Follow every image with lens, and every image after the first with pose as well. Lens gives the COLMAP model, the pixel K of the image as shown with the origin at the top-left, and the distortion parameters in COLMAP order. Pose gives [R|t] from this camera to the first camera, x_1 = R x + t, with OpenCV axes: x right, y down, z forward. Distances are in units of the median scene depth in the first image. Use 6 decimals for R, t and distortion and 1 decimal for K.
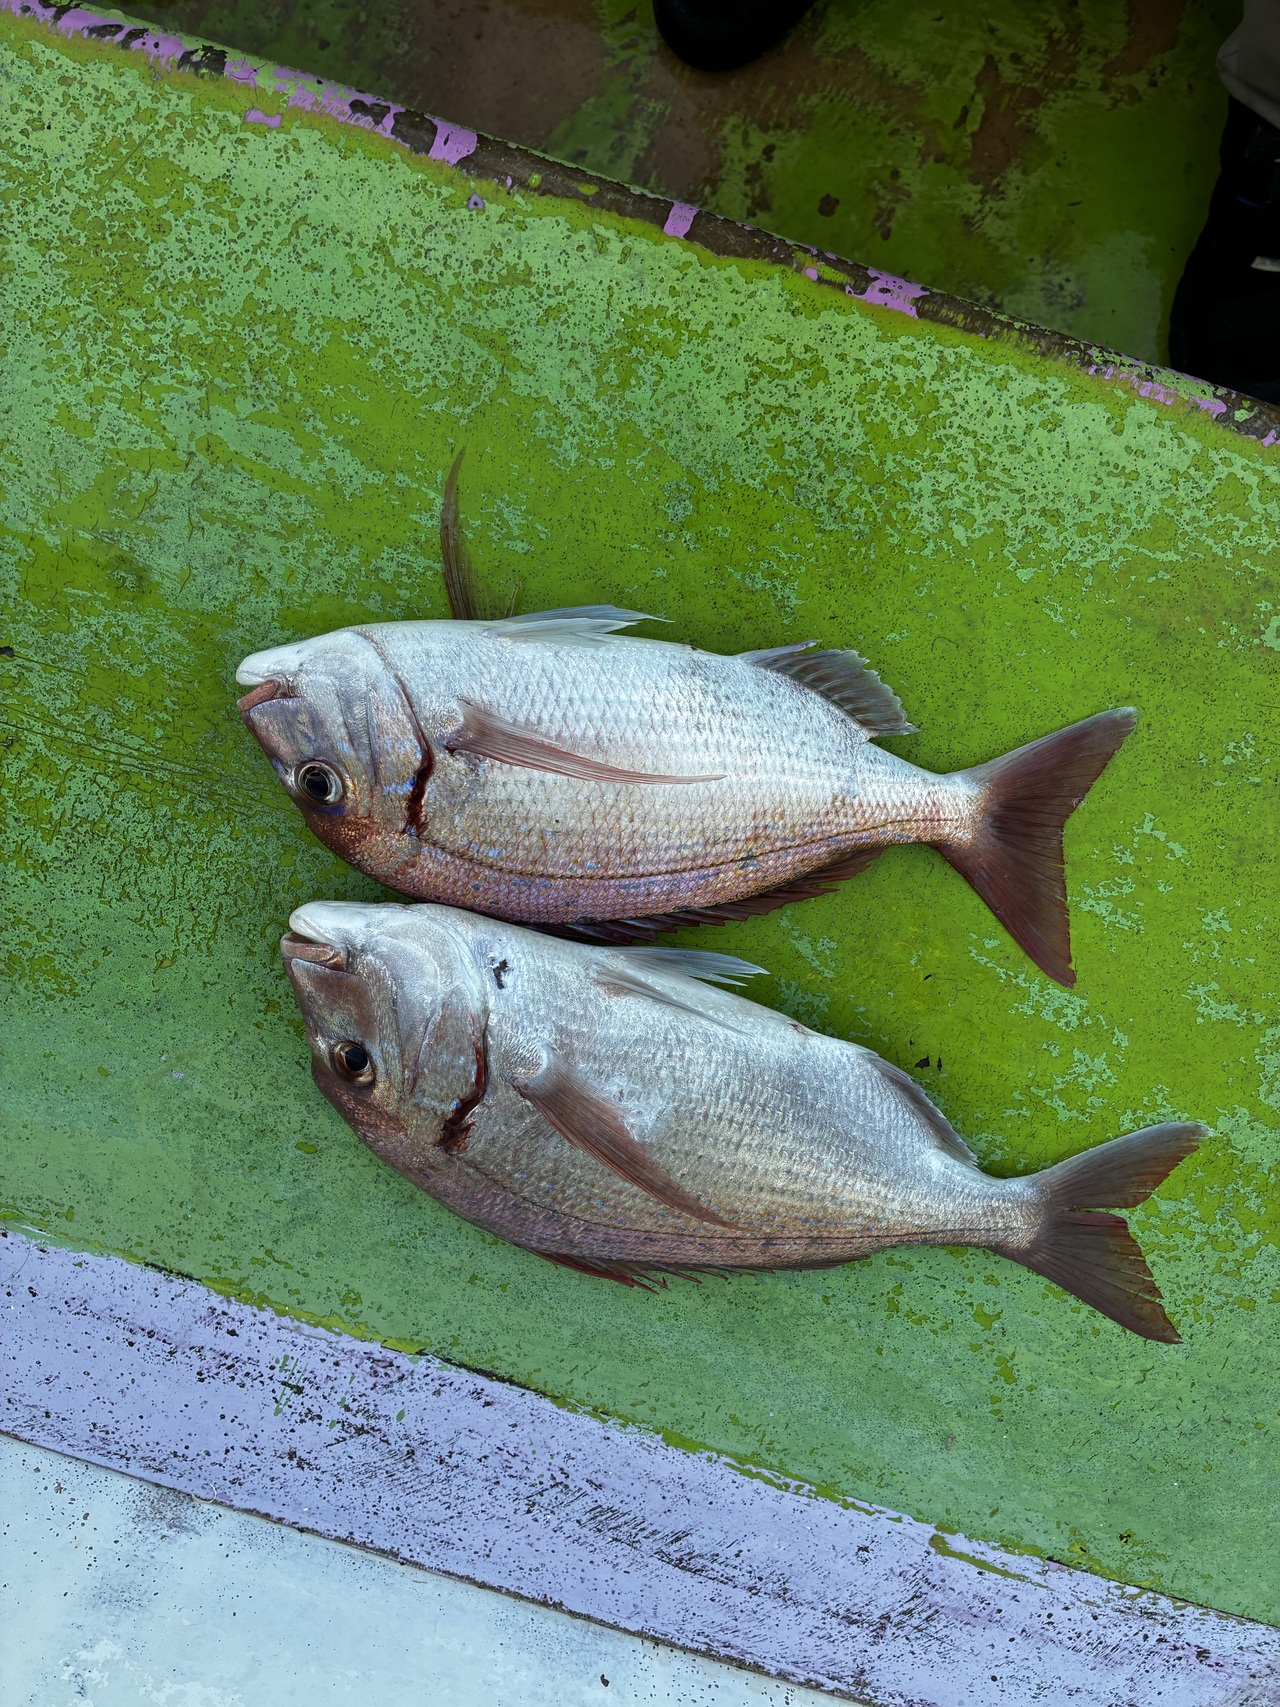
lens RADIAL K [[1271.3, 0, 643.3], [0, 1271.3, 850.4], [0, 0, 1]] dist [0.054917, -0.094493]
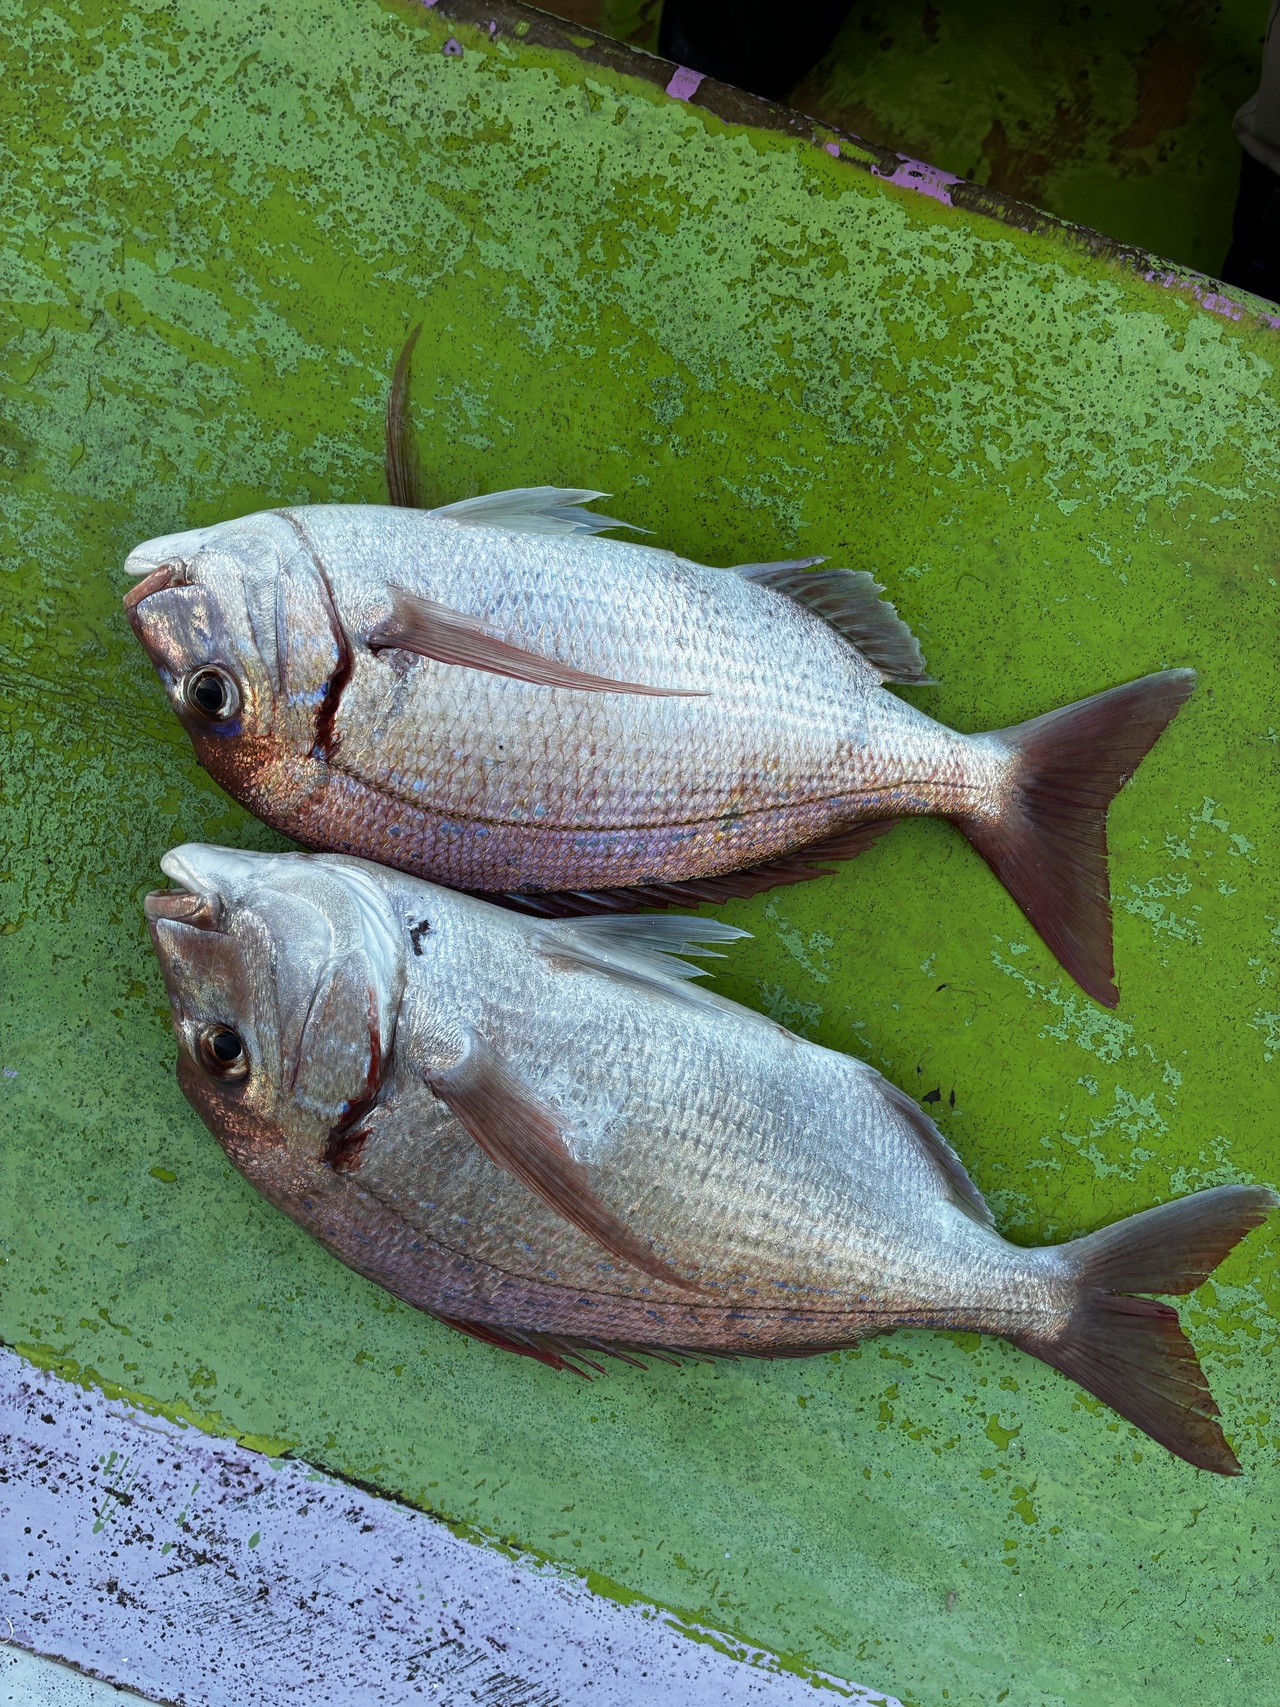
lens RADIAL K [[1280.8, 0, 640.2], [0, 1280.8, 849.1], [0, 0, 1]] dist [0.062142, -0.086555]
pose [[0.998176, 0.053698, 0.027594, 0.001555], [-0.049608, 0.990000, -0.132059, 0.139331], [-0.034409, 0.130450, 0.990858, 0.183758]]
